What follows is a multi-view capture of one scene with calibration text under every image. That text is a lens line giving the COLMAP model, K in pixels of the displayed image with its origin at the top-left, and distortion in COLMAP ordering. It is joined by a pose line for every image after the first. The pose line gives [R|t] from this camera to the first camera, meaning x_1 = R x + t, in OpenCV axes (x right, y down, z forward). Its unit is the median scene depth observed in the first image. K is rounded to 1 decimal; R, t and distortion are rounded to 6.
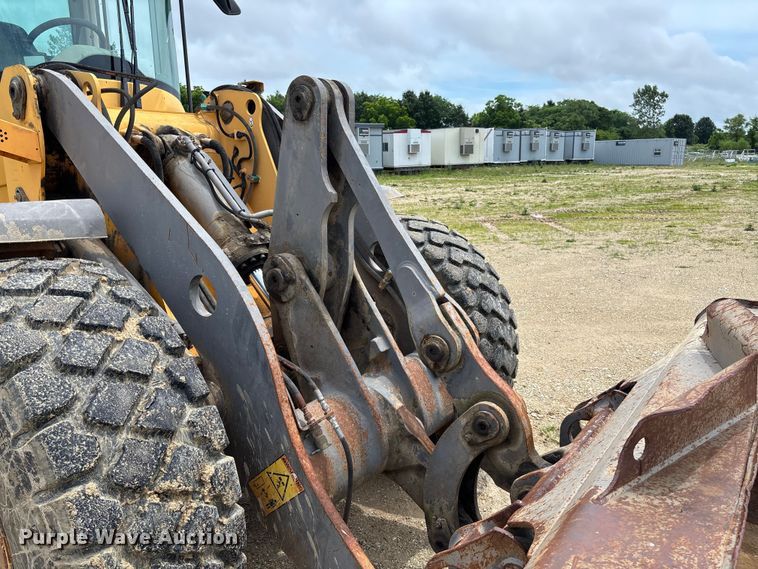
lens RADIAL K [[571.4, 0, 379.4], [0, 571.4, 289.6], [0, 0, 1]] dist [0.063663, -0.075667]
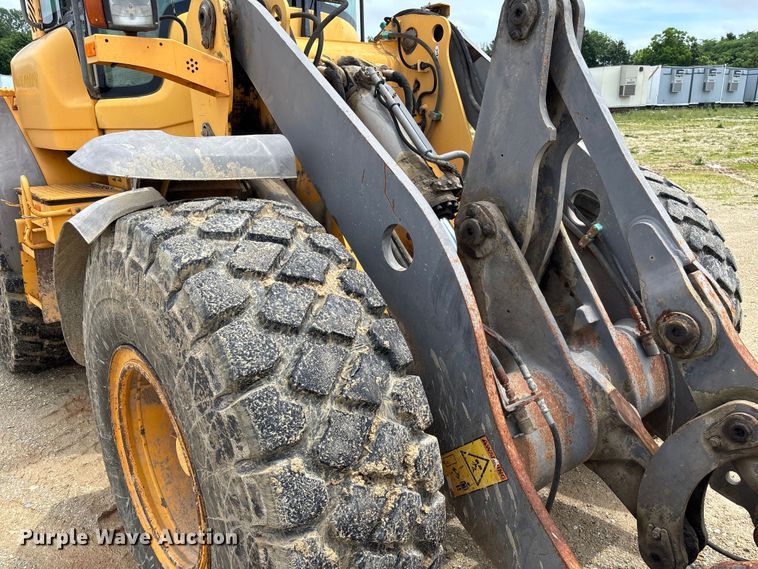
lens RADIAL K [[574.4, 0, 386.4], [0, 574.4, 286.1], [0, 0, 1]] dist [0.053685, -0.068743]
pose [[0.975272, 0.065807, -0.210985, -0.115203], [-0.047829, 0.994863, 0.089215, -0.006779], [0.215772, -0.076918, 0.973410, 0.113694]]
